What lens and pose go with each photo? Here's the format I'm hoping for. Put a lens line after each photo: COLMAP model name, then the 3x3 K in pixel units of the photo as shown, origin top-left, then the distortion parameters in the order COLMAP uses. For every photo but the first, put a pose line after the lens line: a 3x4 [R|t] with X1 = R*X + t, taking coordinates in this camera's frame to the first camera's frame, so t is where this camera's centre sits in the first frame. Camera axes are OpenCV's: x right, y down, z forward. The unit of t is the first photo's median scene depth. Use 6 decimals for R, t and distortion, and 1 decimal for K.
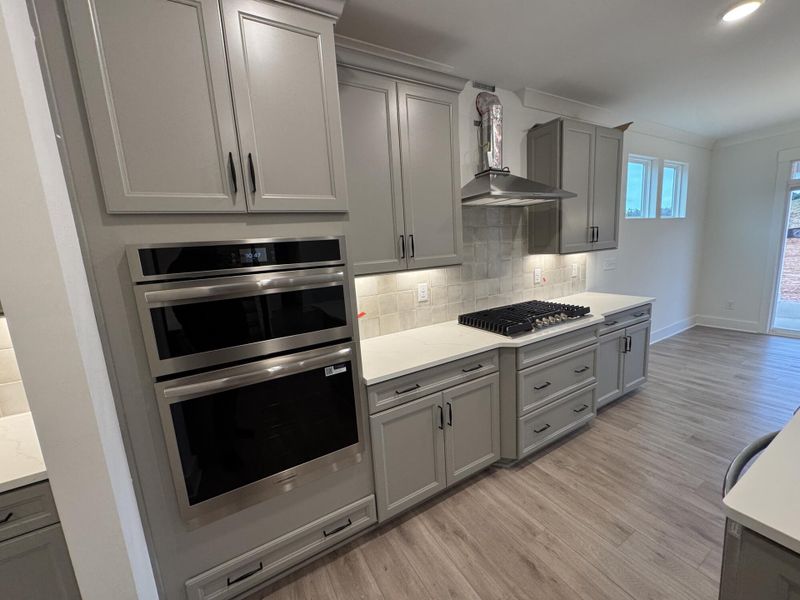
lens RADIAL K [[318.8, 0, 401.3], [0, 318.8, 303.9], [0, 0, 1]] dist [0.004598, 0.000592]
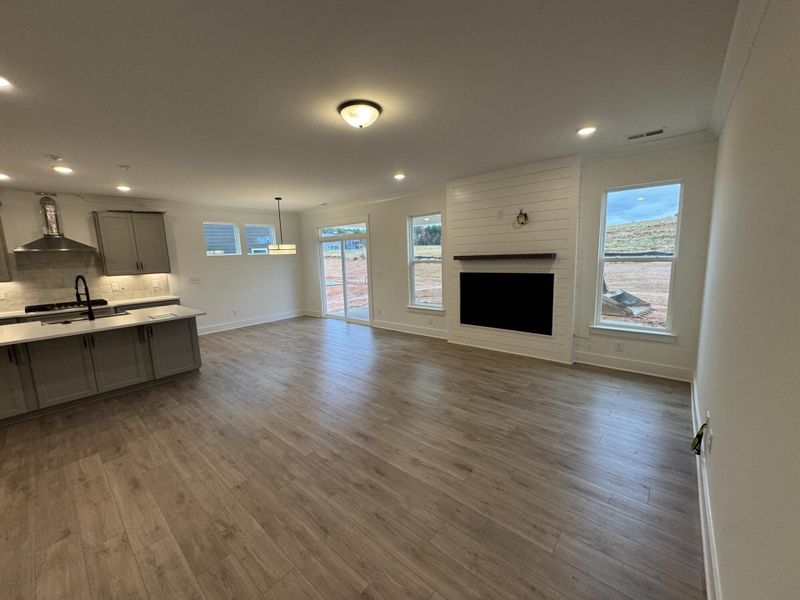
lens RADIAL K [[318.8, 0, 399.4], [0, 318.8, 297.3], [0, 0, 1]] dist [0.004598, 0.000592]
pose [[0.956170, -0.016191, 0.292365, 3.122198], [0.032866, 0.998095, -0.052215, 0.274266], [-0.290962, 0.059535, 0.954880, -2.741752]]
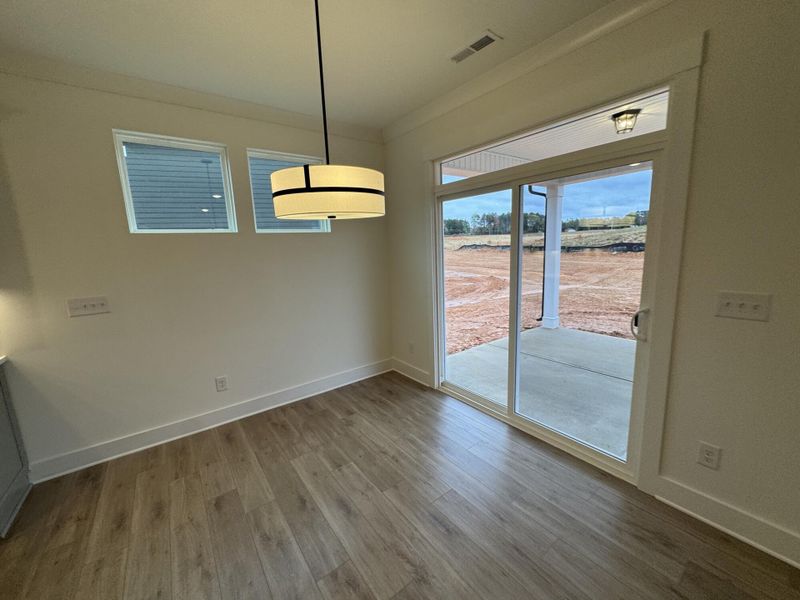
lens RADIAL K [[318.8, 0, 402.9], [0, 318.8, 294.8], [0, 0, 1]] dist [0.004598, 0.000592]
pose [[0.995135, 0.005049, 0.098388, 3.014003], [-0.001824, 0.999459, -0.032843, -0.310766], [-0.098500, 0.032504, 0.994606, 0.805301]]
